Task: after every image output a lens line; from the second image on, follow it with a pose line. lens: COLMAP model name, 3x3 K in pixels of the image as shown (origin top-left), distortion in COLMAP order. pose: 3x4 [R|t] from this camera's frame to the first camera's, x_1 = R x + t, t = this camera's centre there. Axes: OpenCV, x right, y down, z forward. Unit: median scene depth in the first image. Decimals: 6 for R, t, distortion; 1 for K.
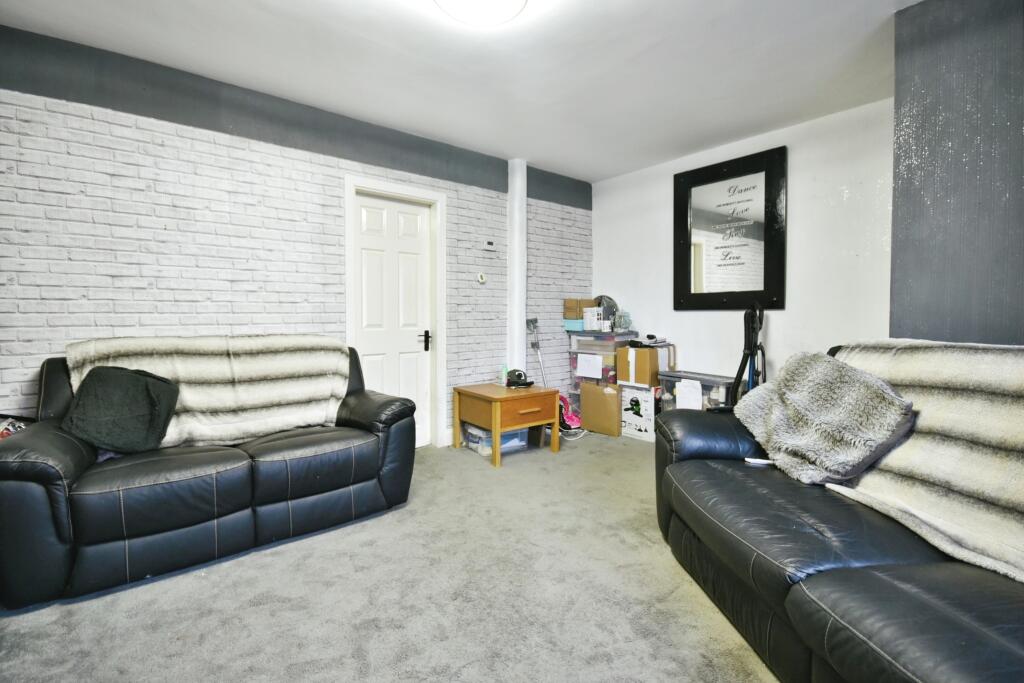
lens RADIAL K [[447.8, 0, 517.0], [0, 447.8, 336.3], [0, 0, 1]] dist [-0.001031, -0.009742]
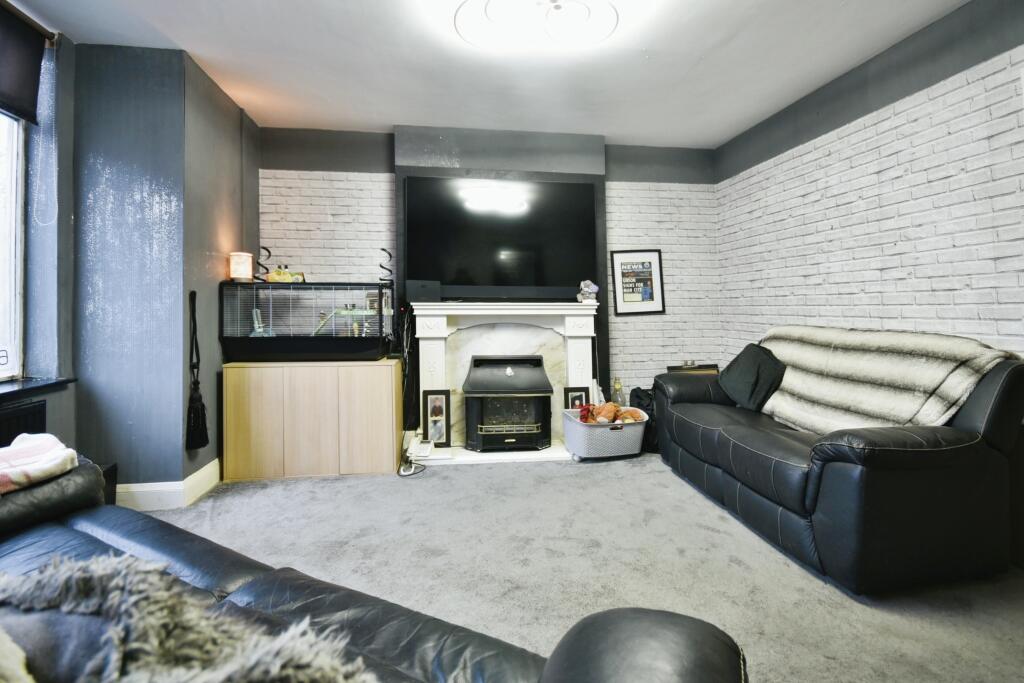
lens RADIAL K [[447.4, 0, 511.1], [0, 447.4, 316.5], [0, 0, 1]] dist [-0.000846, -0.000405]
pose [[-0.518864, 0.023338, -0.854538, 0.524976], [-0.032525, 0.998365, 0.047015, -0.046615], [0.854238, 0.052189, -0.517257, 0.828139]]
